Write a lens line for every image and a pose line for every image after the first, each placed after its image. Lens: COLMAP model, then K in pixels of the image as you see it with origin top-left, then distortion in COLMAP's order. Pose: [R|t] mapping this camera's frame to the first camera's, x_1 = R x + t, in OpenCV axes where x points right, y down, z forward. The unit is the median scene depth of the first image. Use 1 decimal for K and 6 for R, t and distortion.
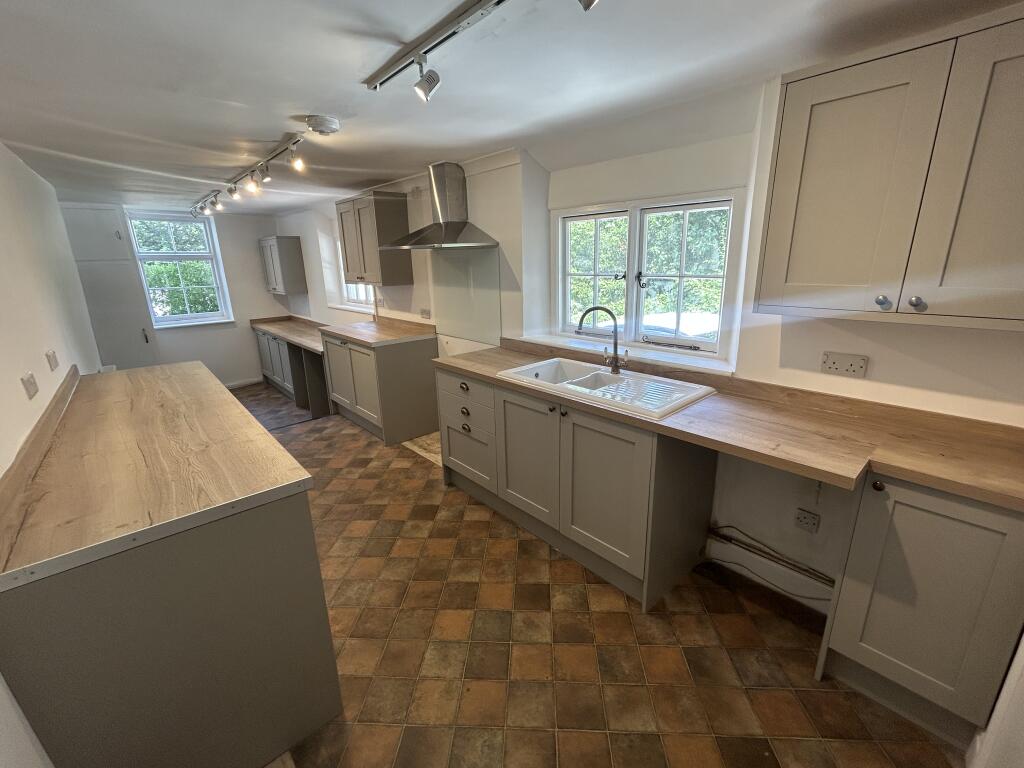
lens RADIAL K [[438.4, 0, 511.1], [0, 438.4, 381.2], [0, 0, 1]] dist [0.003218, 0.000773]
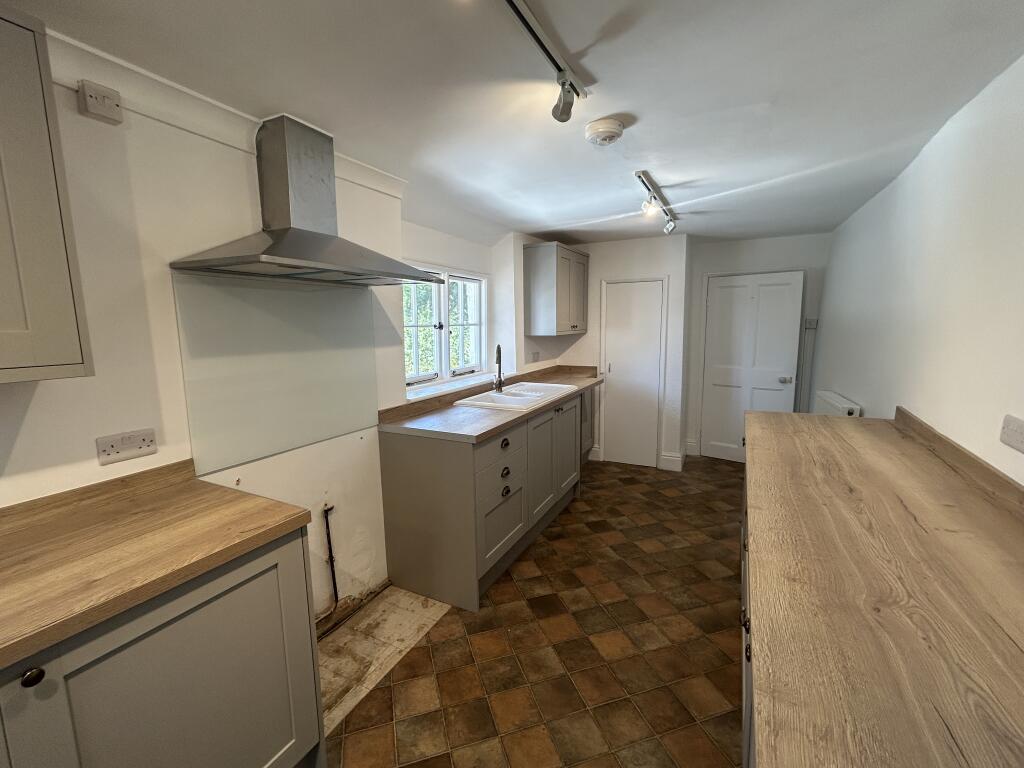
lens RADIAL K [[438.4, 0, 512.5], [0, 438.4, 384.8], [0, 0, 1]] dist [0.003218, 0.000773]
pose [[-0.360660, -0.100411, 0.927277, -1.010985], [0.277061, 0.937777, 0.209310, -0.305390], [-0.890596, 0.332402, -0.310399, 1.343866]]
